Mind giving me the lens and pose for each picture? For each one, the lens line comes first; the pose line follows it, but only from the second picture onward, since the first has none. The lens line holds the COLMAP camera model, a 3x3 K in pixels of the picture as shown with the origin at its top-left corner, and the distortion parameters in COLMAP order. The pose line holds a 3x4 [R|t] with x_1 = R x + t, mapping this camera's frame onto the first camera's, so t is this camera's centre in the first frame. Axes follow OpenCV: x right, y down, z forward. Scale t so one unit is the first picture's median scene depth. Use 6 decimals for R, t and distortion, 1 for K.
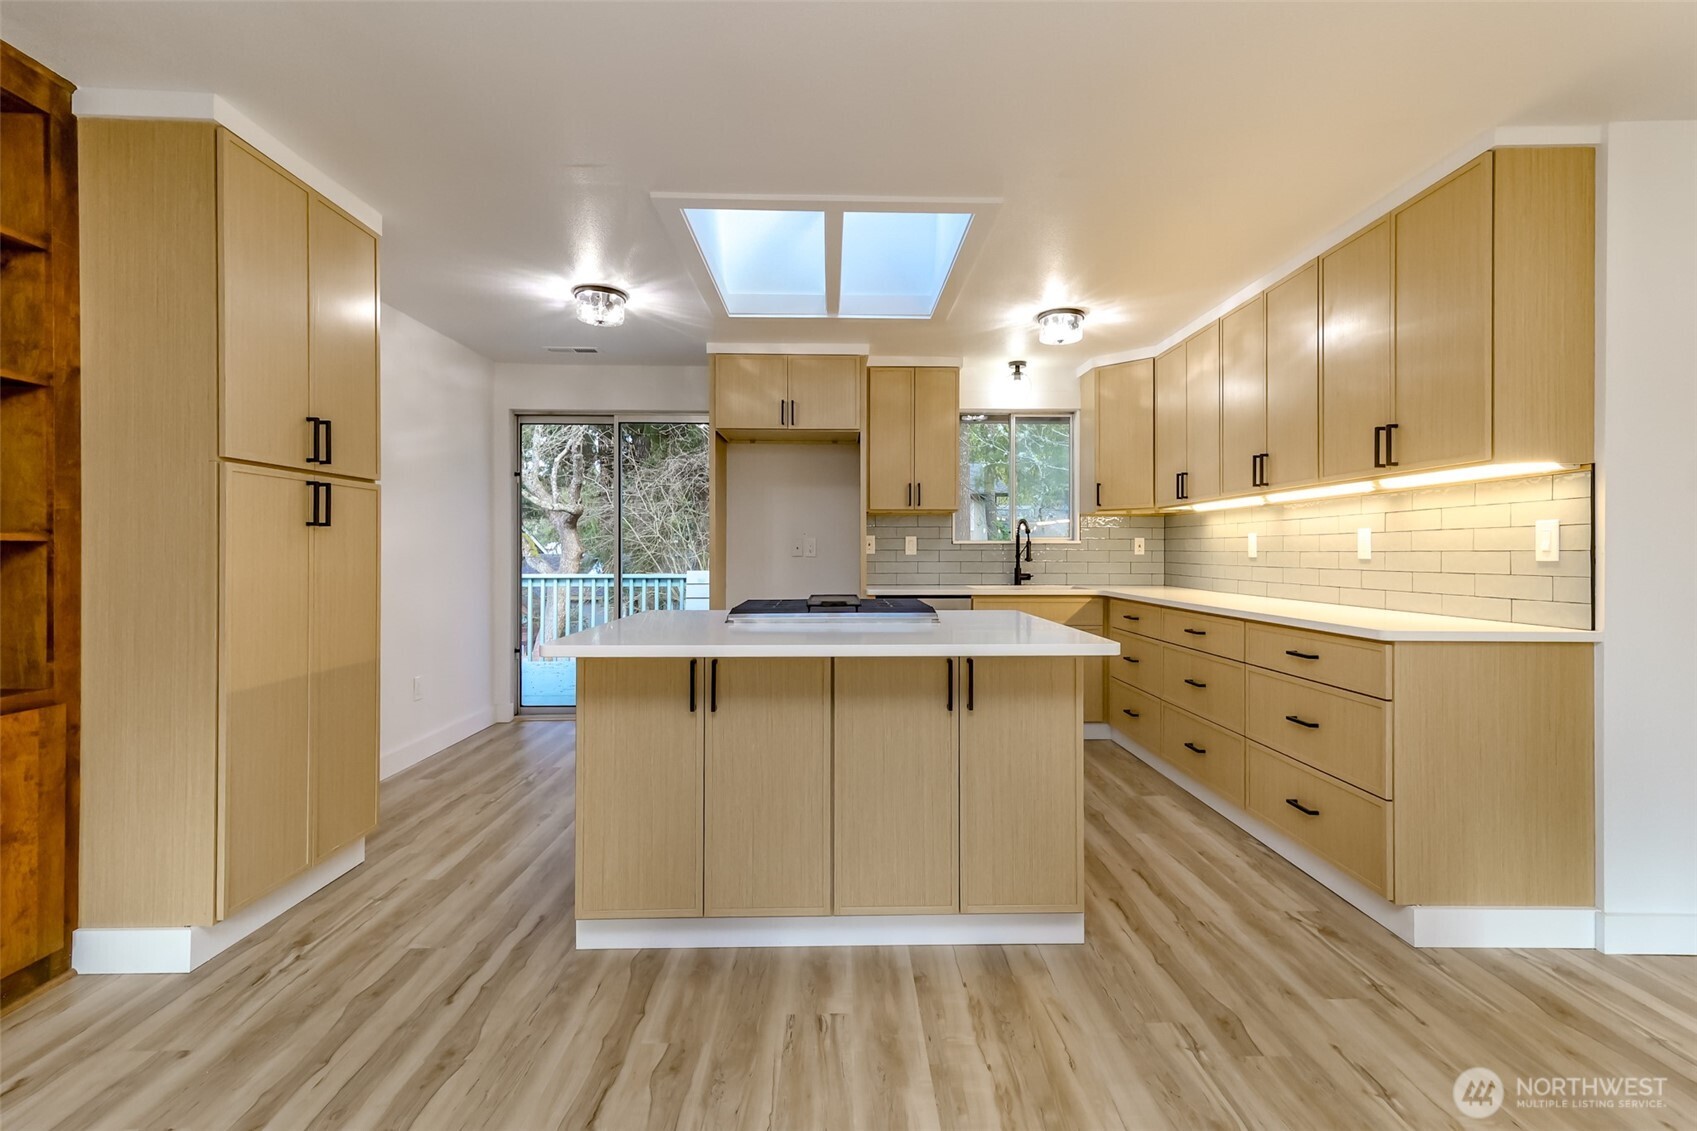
lens RADIAL K [[762.1, 0, 851.9], [0, 762.1, 551.5], [0, 0, 1]] dist [0.032721, 0.000146]
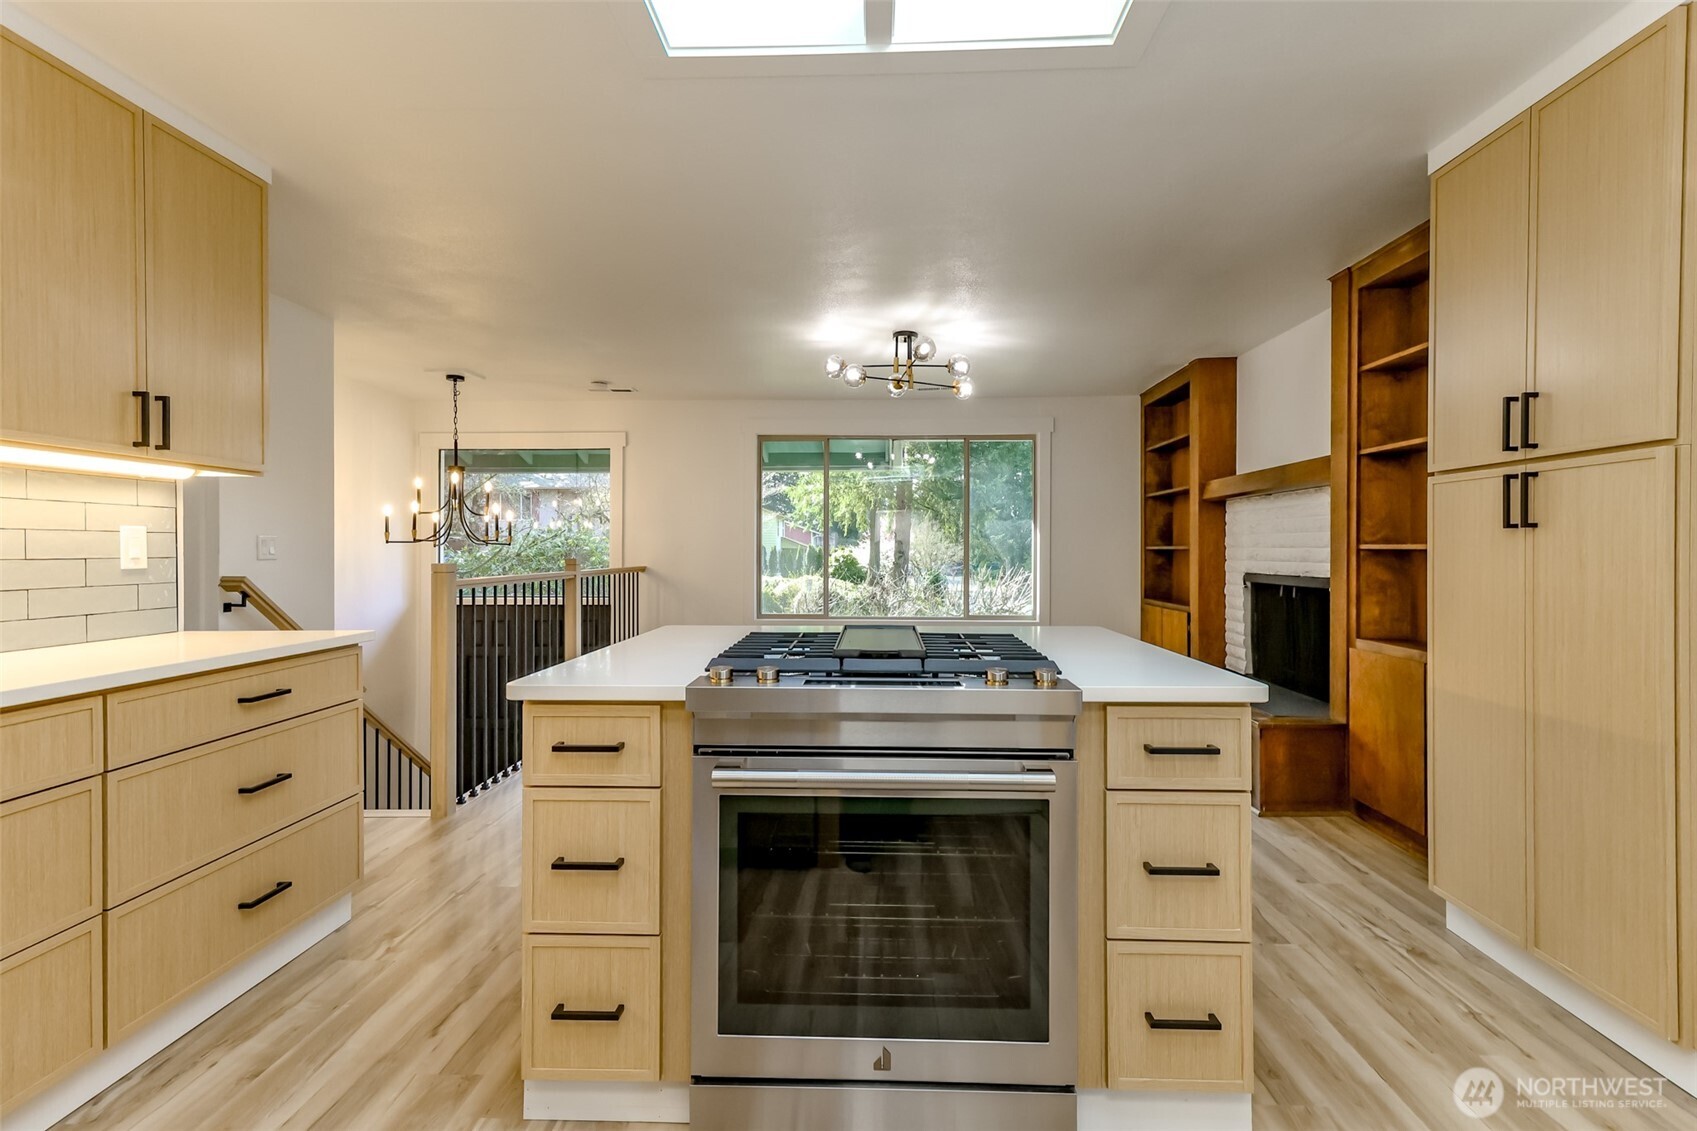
lens RADIAL K [[762.1, 0, 851.9], [0, 762.1, 551.5], [0, 0, 1]] dist [0.032721, 0.000146]
pose [[-0.998067, 0.000426, 0.062144, -0.045982], [0.000556, 0.999998, 0.002082, -0.010277], [-0.062143, 0.002113, -0.998065, 1.866397]]
